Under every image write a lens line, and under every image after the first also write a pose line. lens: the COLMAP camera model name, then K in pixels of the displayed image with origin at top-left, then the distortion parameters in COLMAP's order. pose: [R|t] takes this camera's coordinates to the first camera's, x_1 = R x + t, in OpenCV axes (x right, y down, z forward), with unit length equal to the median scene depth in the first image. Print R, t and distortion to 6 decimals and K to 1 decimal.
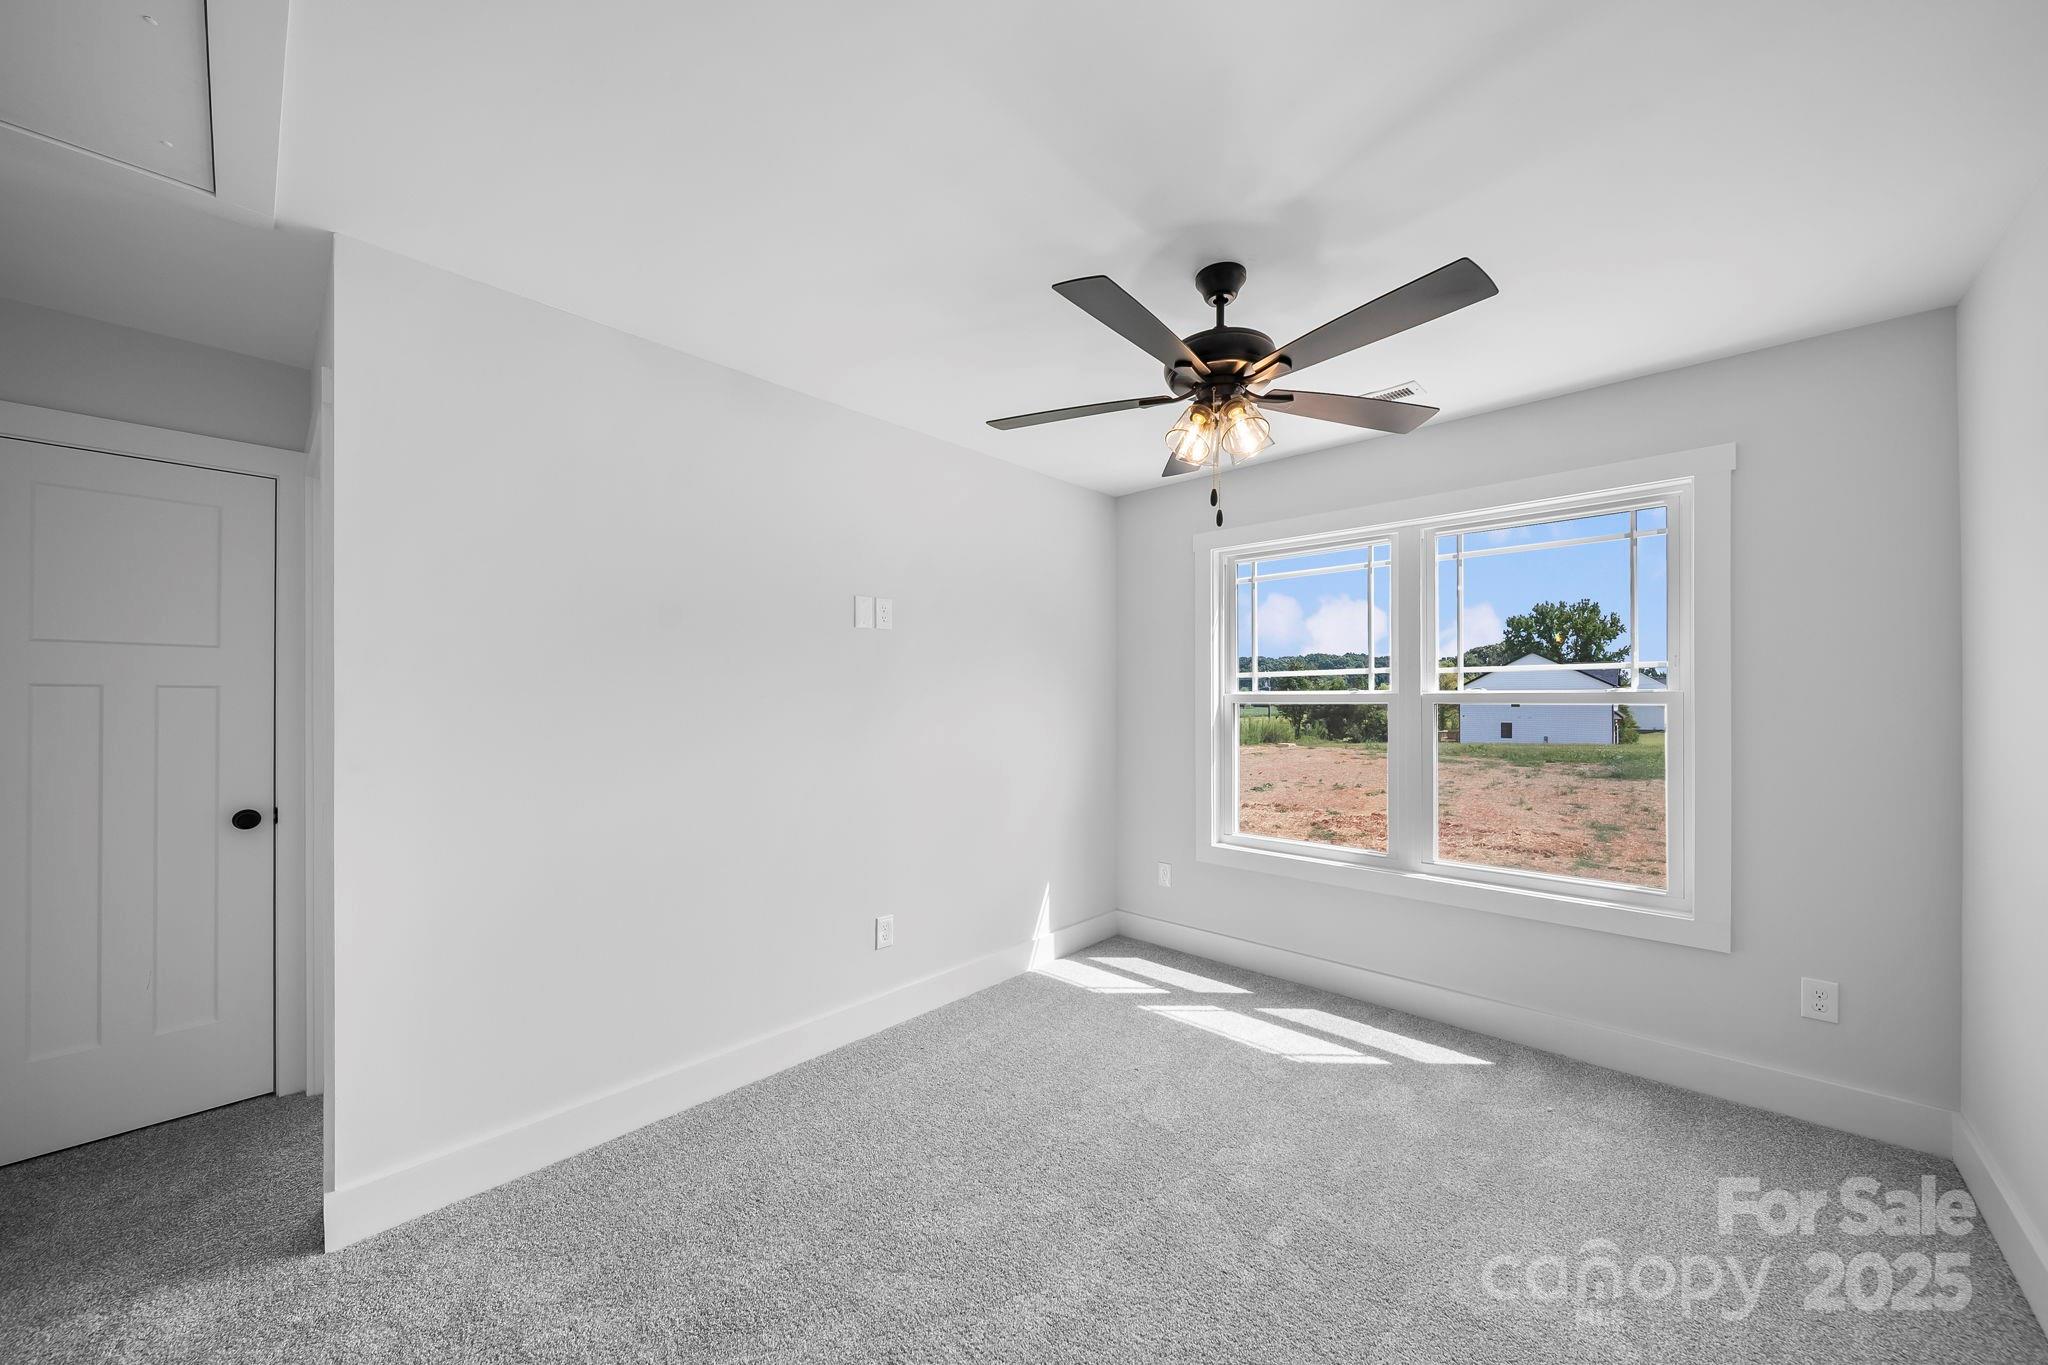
lens RADIAL K [[716.6, 0, 1025.6], [0, 716.6, 693.4], [0, 0, 1]] dist [-0.001137, -0.000980]
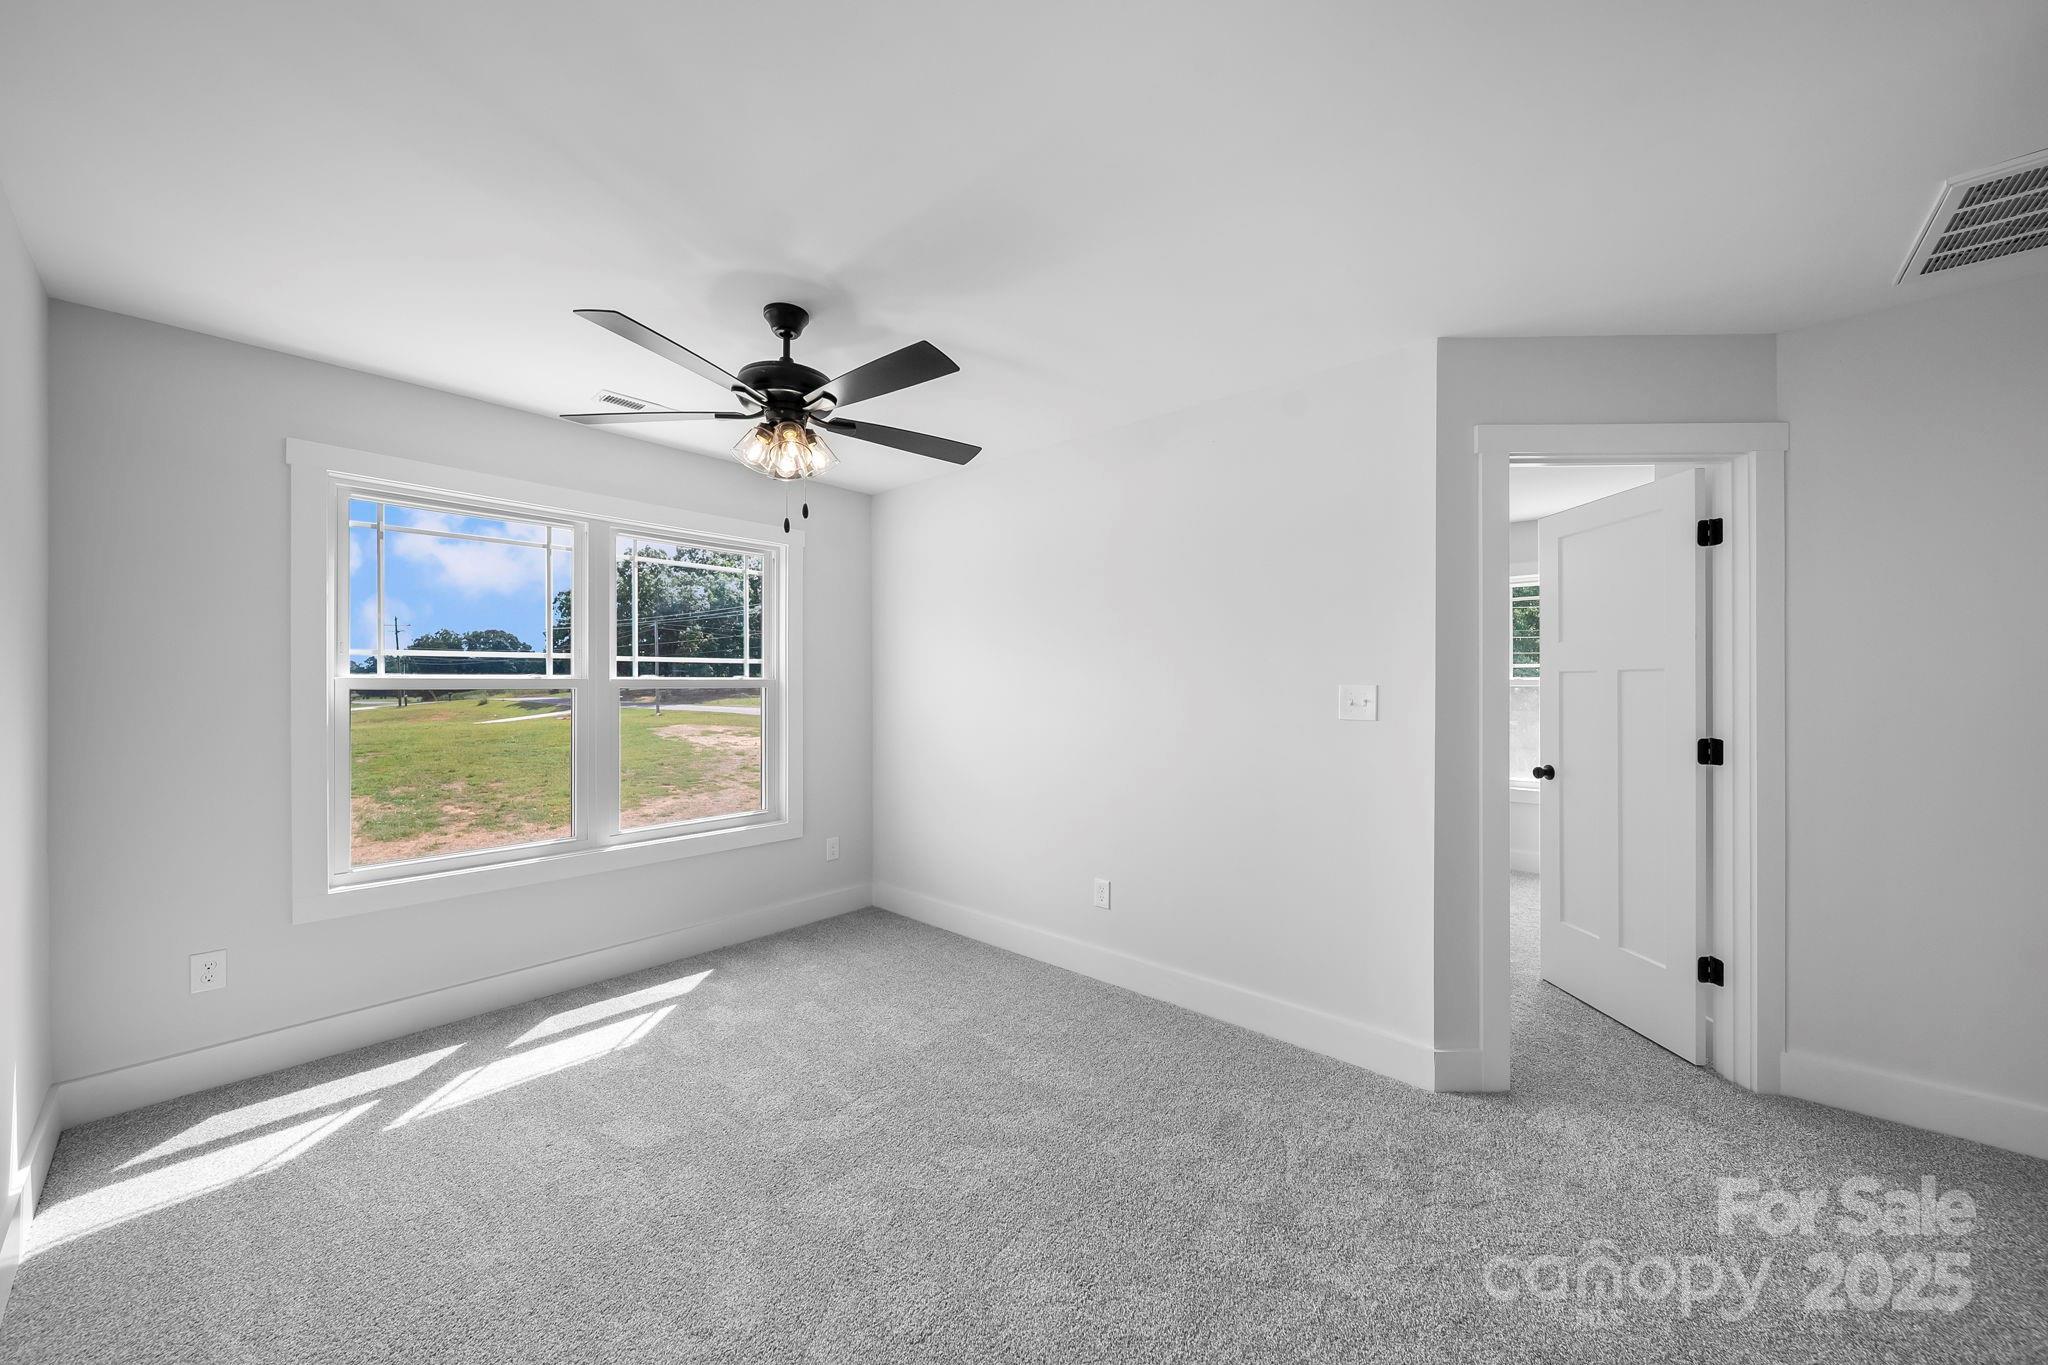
lens RADIAL K [[716.6, 0, 1035.6], [0, 716.6, 684.6], [0, 0, 1]] dist [-0.001137, -0.000980]
pose [[-0.027953, 0.002356, 0.999606, -0.576687], [-0.008297, 0.999962, -0.002589, 0.005961], [-0.999575, -0.008366, -0.027932, 0.418391]]
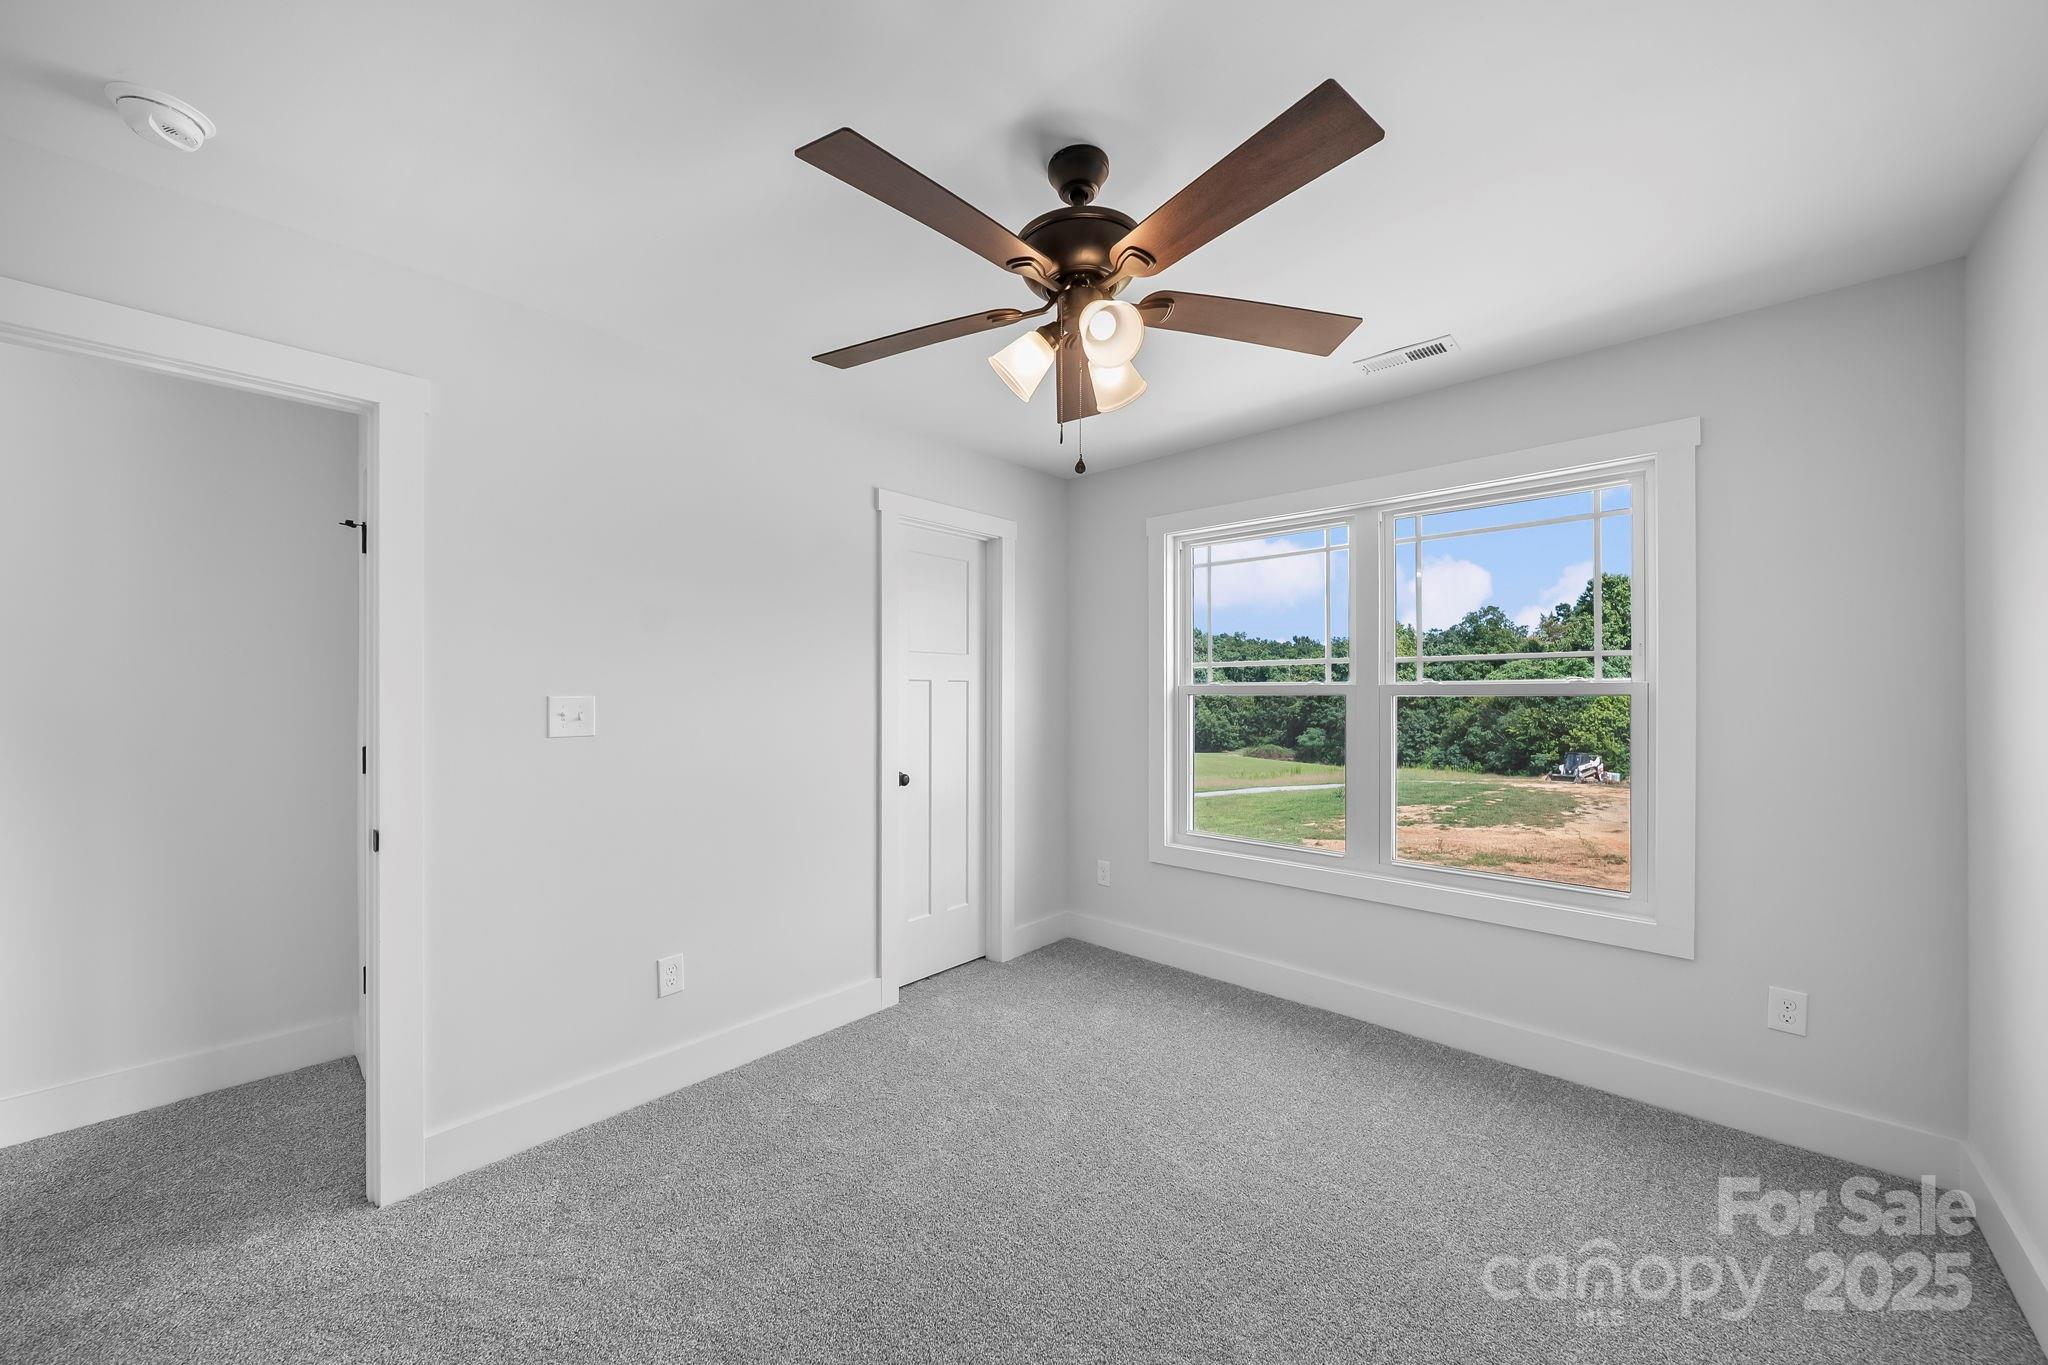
lens RADIAL K [[716.6, 0, 1024.8], [0, 716.6, 687.2], [0, 0, 1]] dist [-0.001137, -0.000980]
pose [[0.999694, -0.001351, 0.024708, 0.059802], [0.001319, 0.999998, 0.001310, 0.002181], [-0.024710, -0.001277, 0.999694, 0.059549]]
